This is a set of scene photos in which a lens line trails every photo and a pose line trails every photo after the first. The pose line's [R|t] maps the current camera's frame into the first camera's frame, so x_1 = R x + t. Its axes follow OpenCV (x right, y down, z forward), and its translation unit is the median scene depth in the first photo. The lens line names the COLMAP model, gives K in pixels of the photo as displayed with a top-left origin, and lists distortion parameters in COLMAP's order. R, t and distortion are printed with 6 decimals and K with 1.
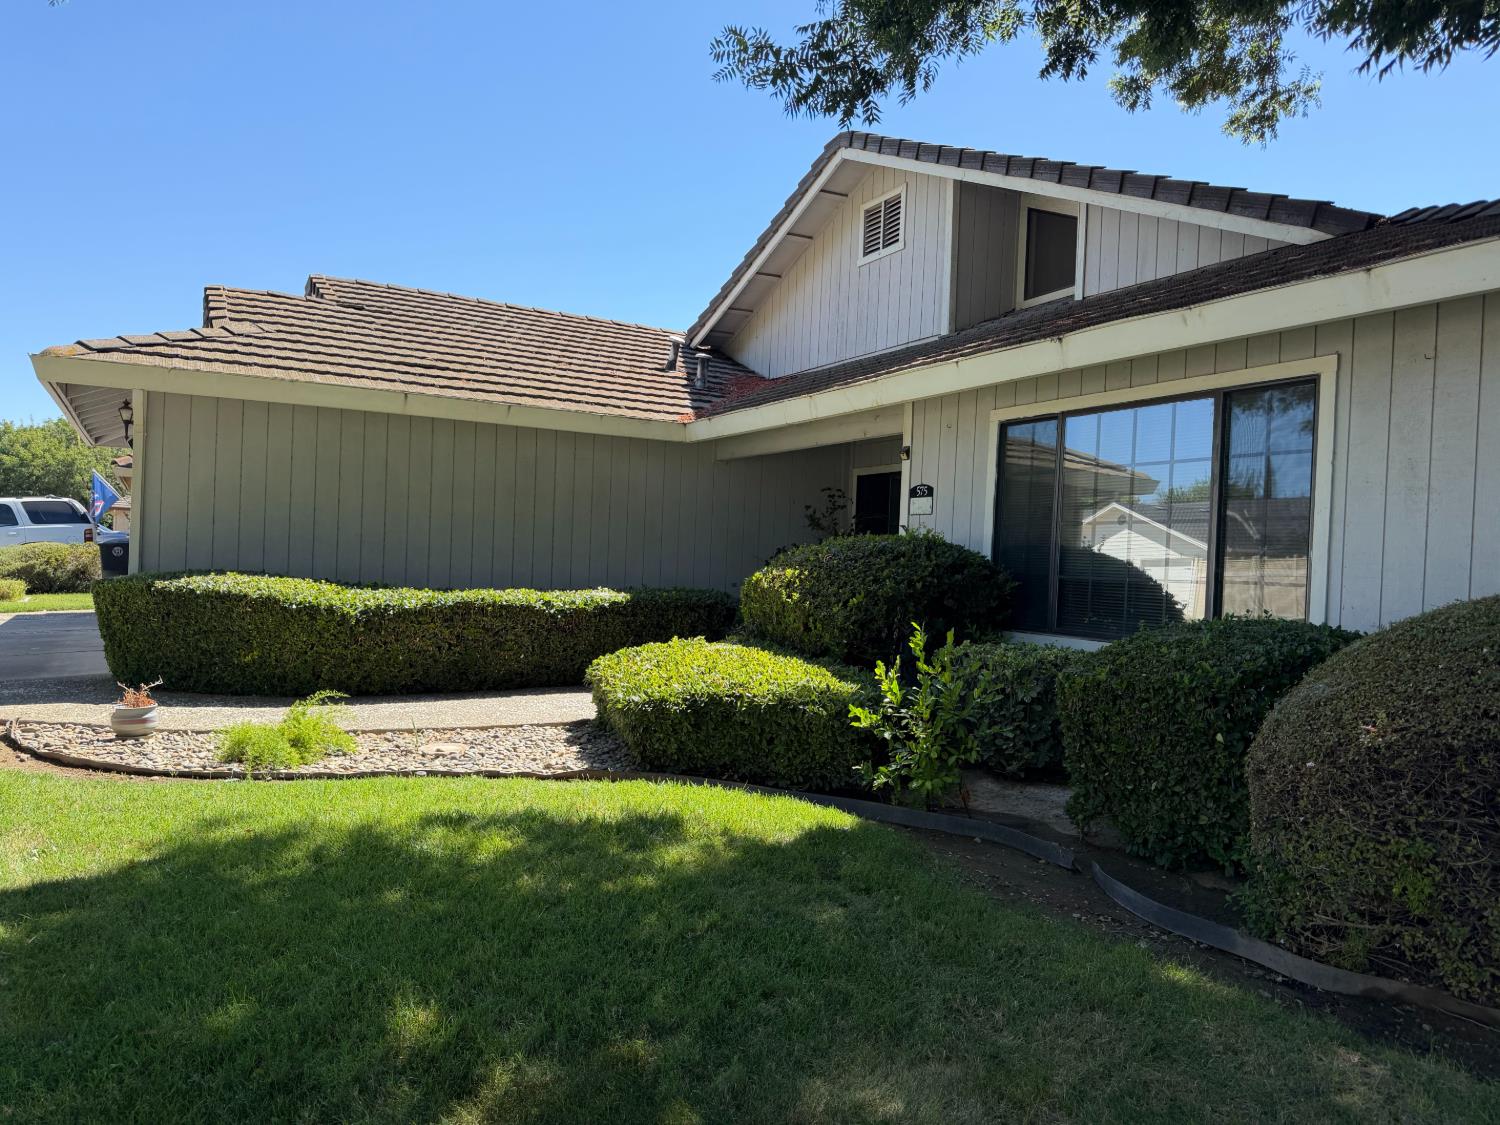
lens RADIAL K [[1063.7, 0, 750.0], [0, 1063.7, 562.5], [0, 0, 1]] dist [0.044858, -0.000196]
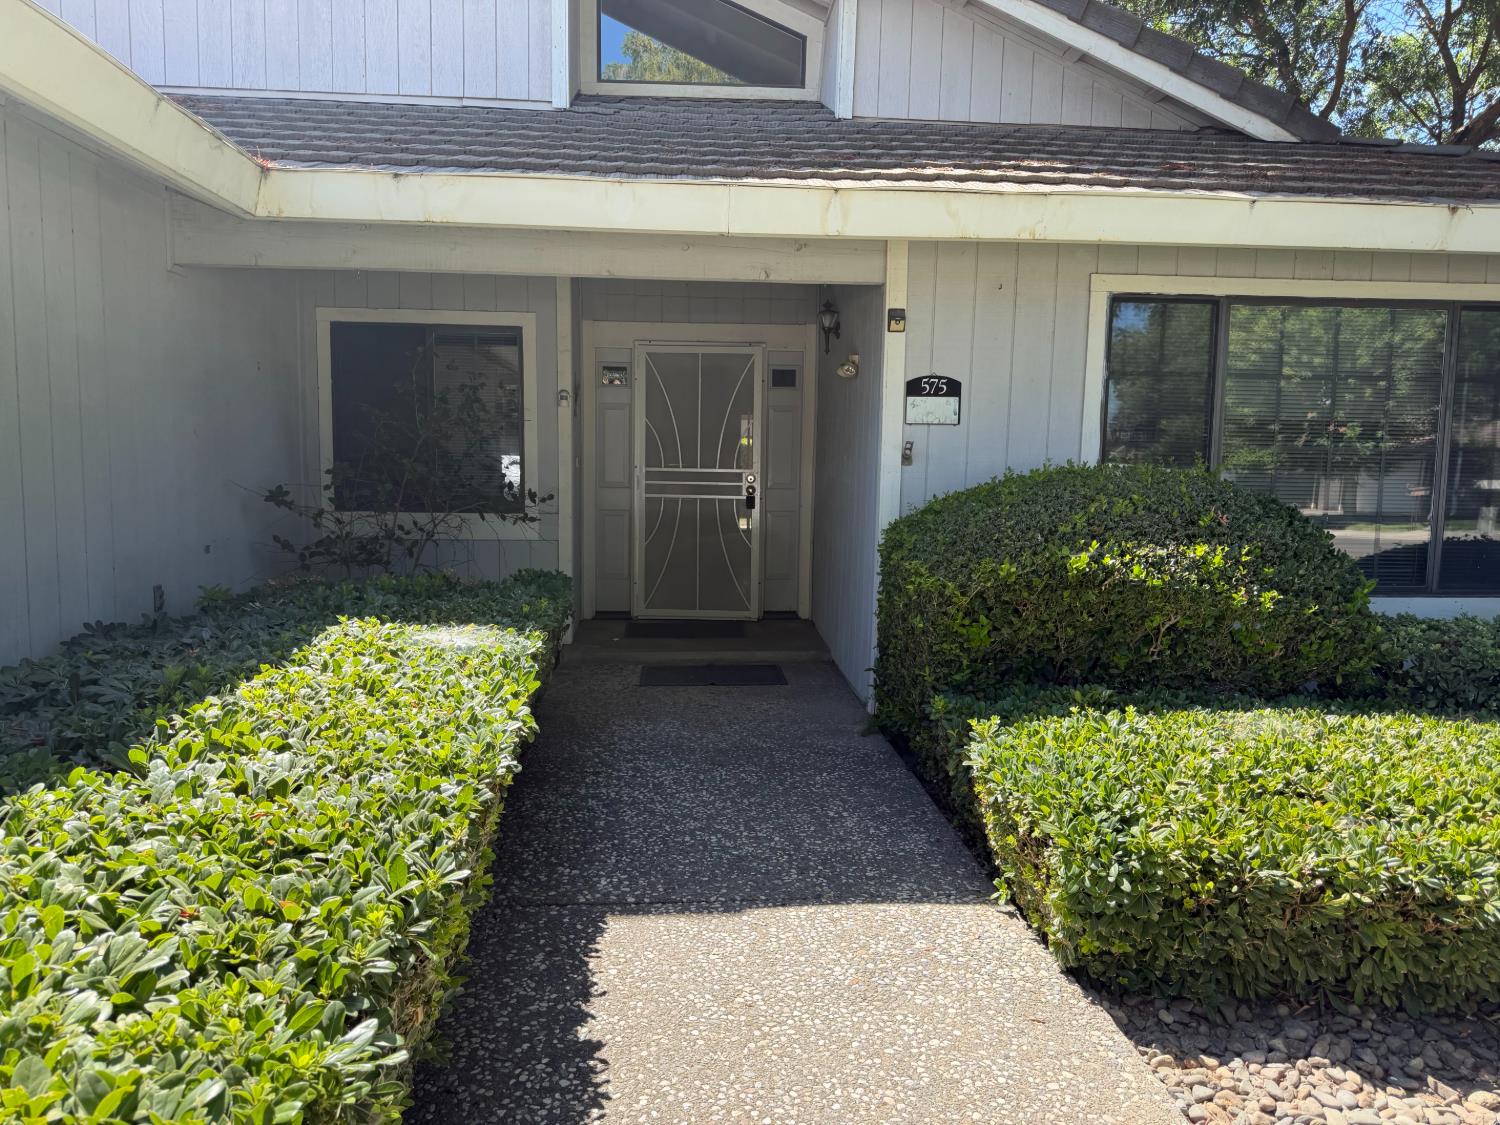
lens RADIAL K [[1063.7, 0, 750.0], [0, 1063.7, 562.5], [0, 0, 1]] dist [0.044858, -0.000196]
pose [[0.412850, -0.115587, 0.903435, -0.395203], [-0.001330, 0.991837, 0.127505, -0.038210], [-0.910798, -0.053842, 0.409326, 0.722557]]
